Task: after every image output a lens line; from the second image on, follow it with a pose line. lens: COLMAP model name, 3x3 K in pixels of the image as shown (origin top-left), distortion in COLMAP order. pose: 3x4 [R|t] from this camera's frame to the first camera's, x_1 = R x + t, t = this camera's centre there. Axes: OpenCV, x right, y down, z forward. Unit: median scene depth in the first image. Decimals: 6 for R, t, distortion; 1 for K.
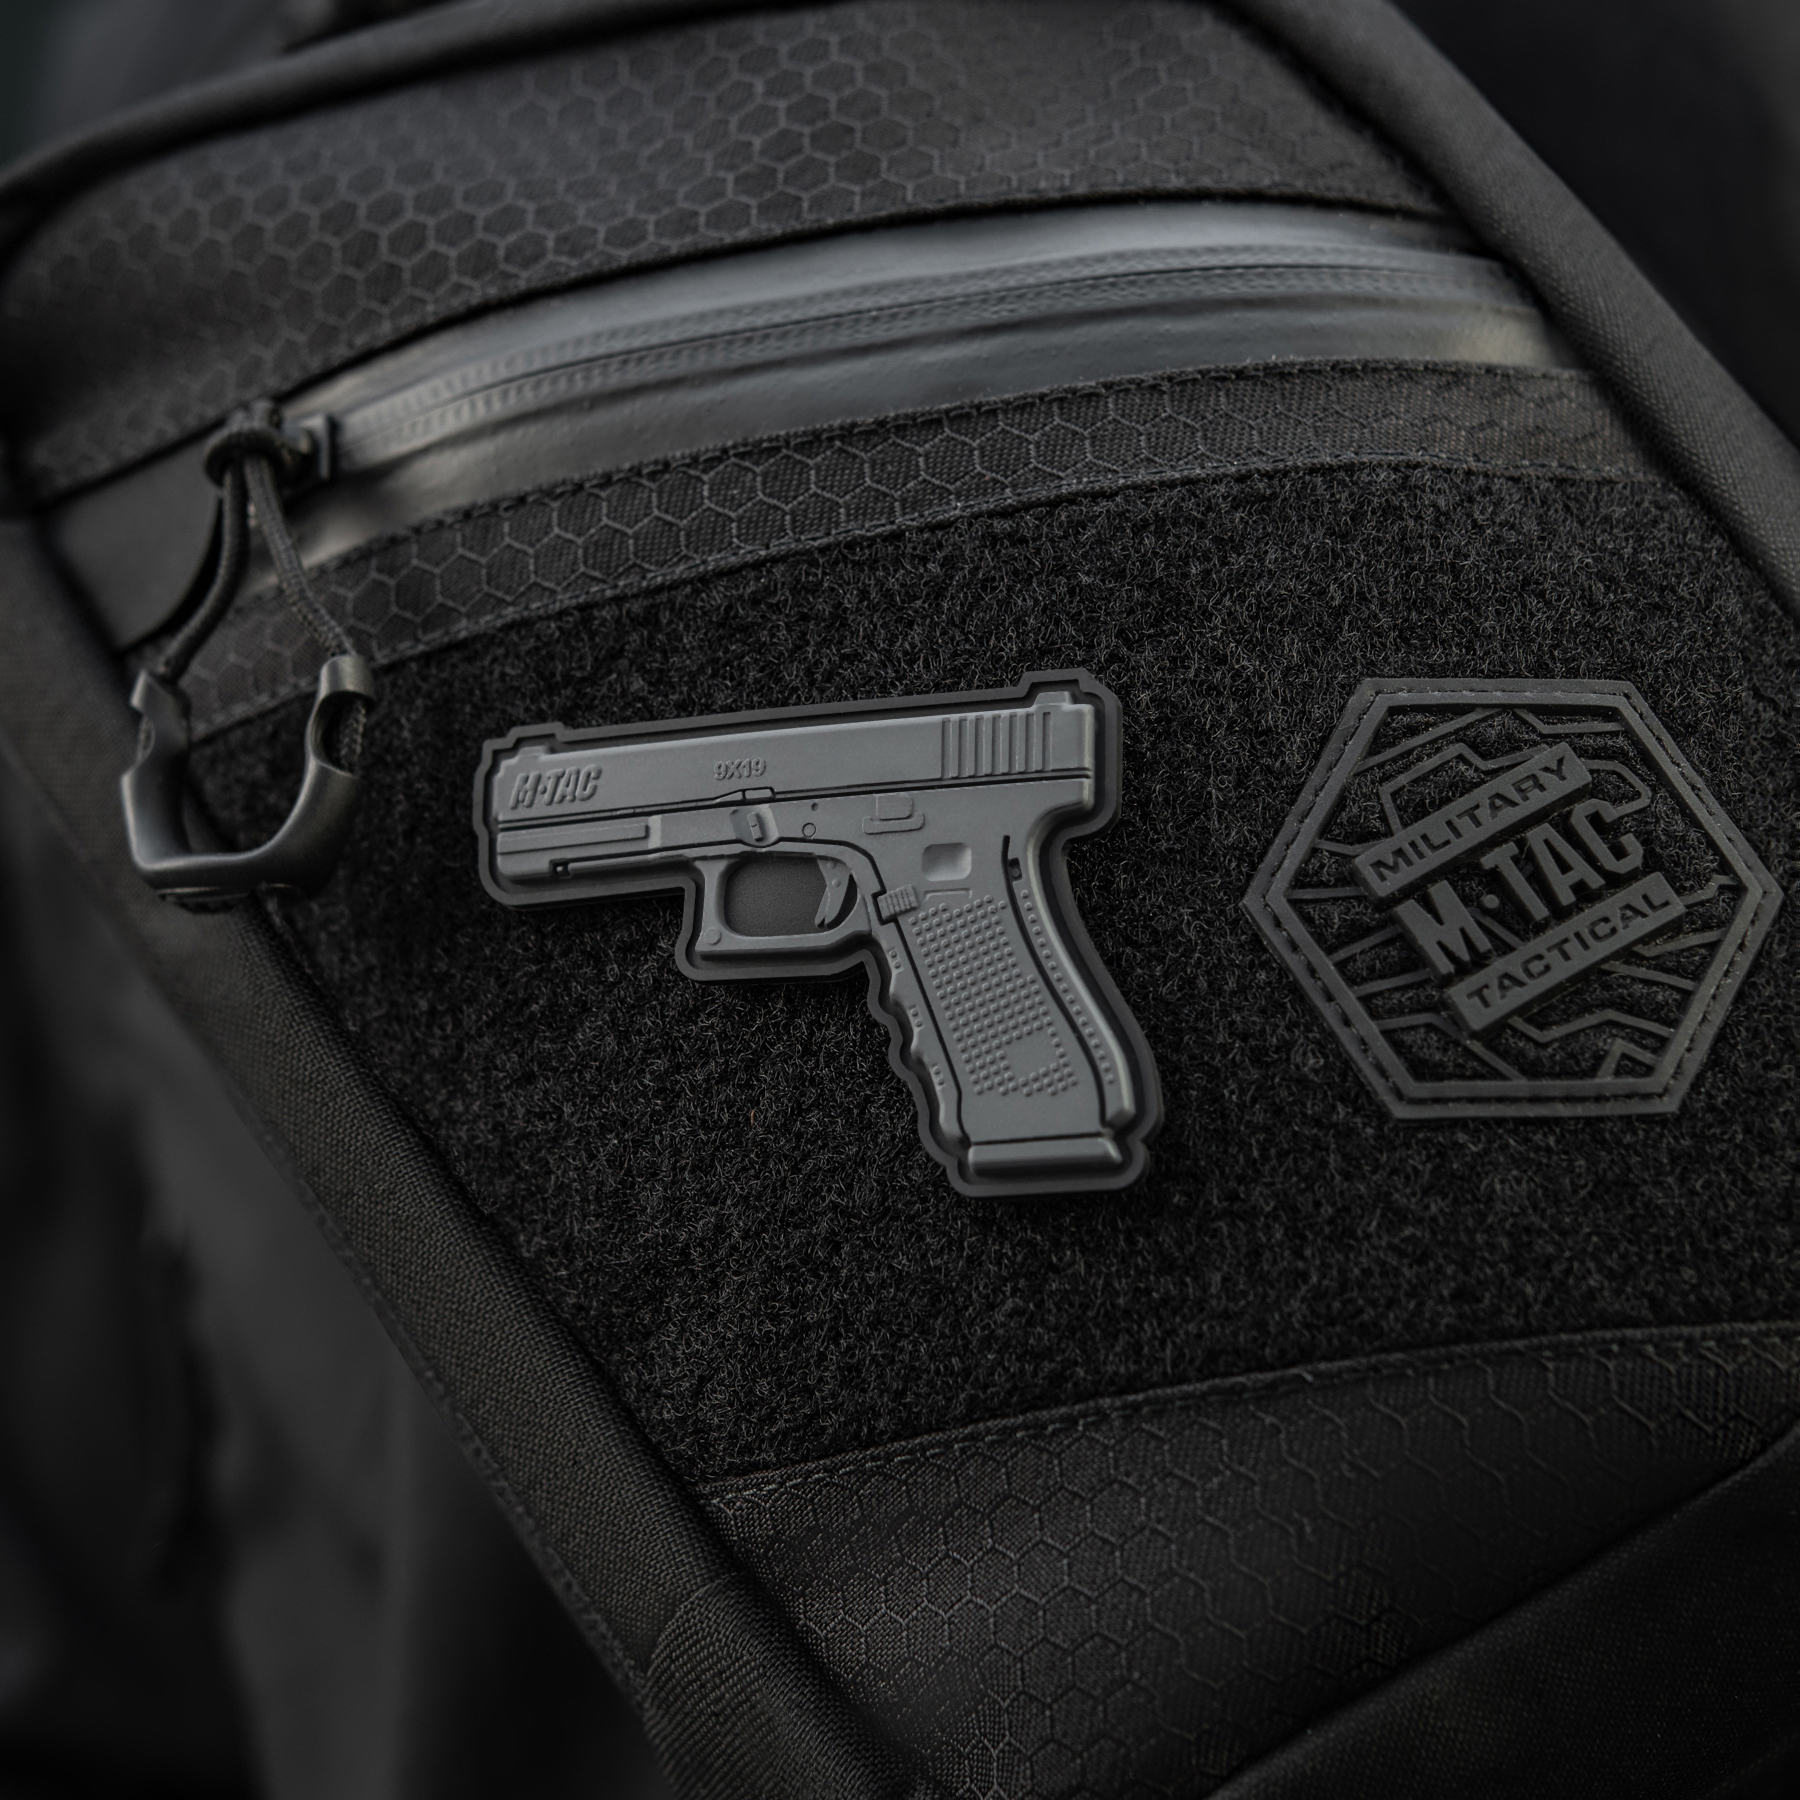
lens RADIAL K [[5487.8, 0, 889.5], [0, 5487.8, 897.3], [0, 0, 1]] dist [-0.017633, 0.000000]
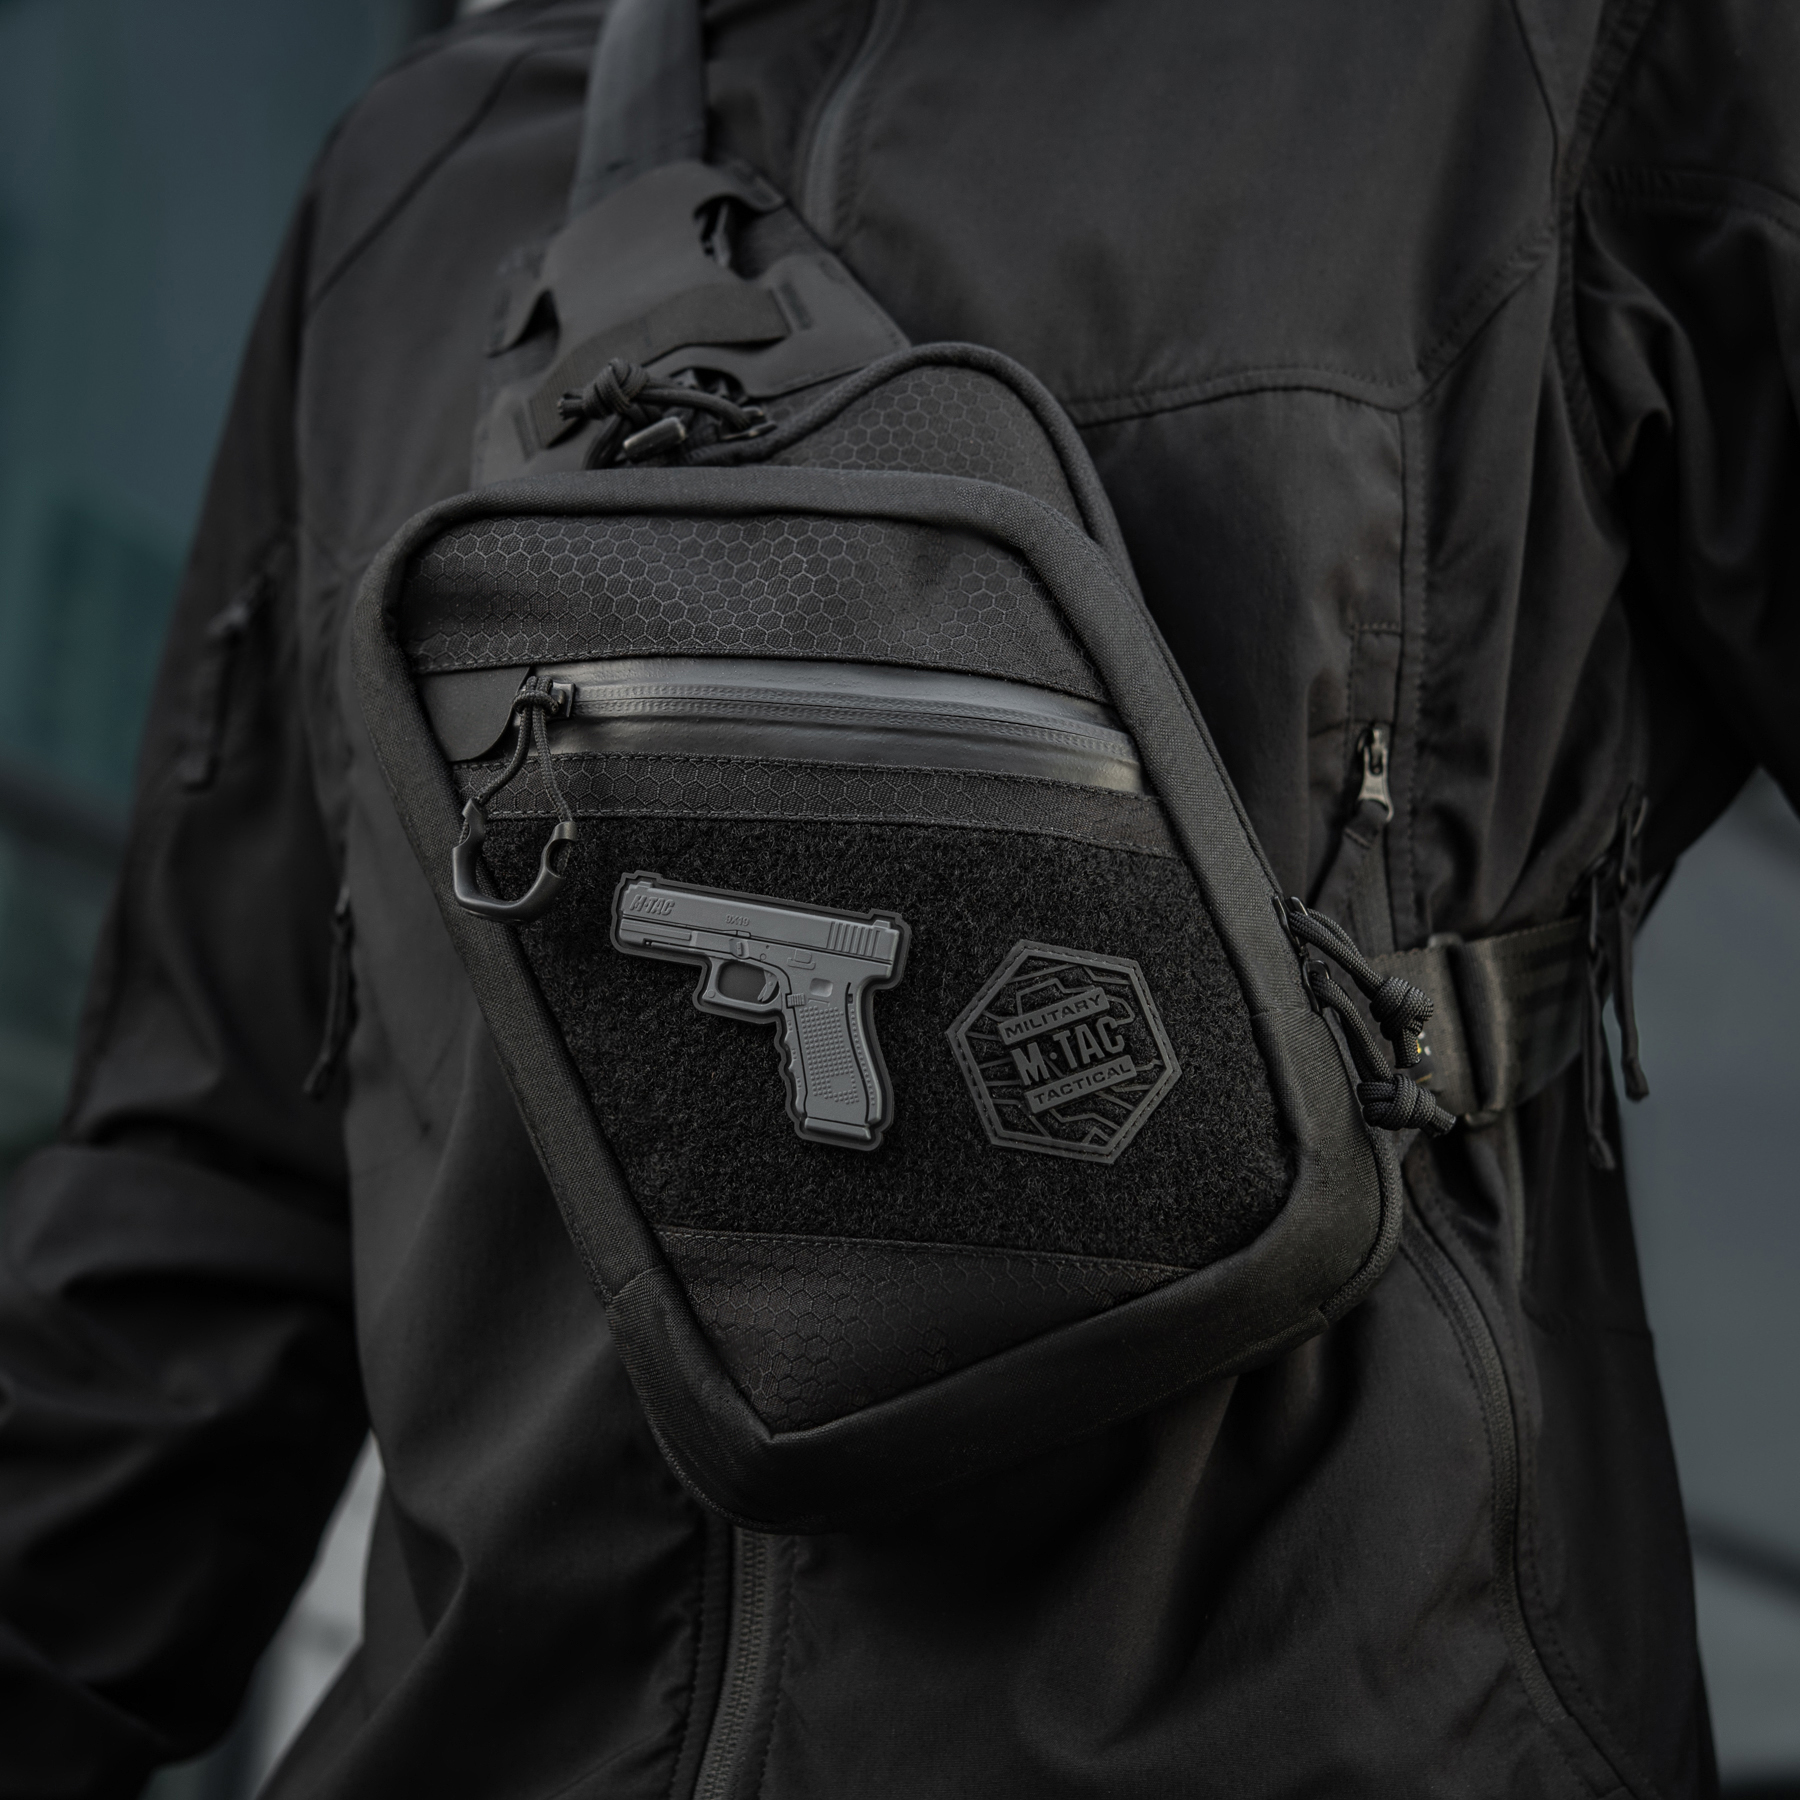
lens RADIAL K [[6134.7, 0, 890.5], [0, 6134.7, 906.9], [0, 0, 1]] dist [-0.062699, 0.000000]
pose [[0.978813, 0.192496, 0.069791, -0.140837], [-0.201741, 0.964933, 0.167944, -0.457334], [-0.035015, -0.178466, 0.983323, -1.437115]]
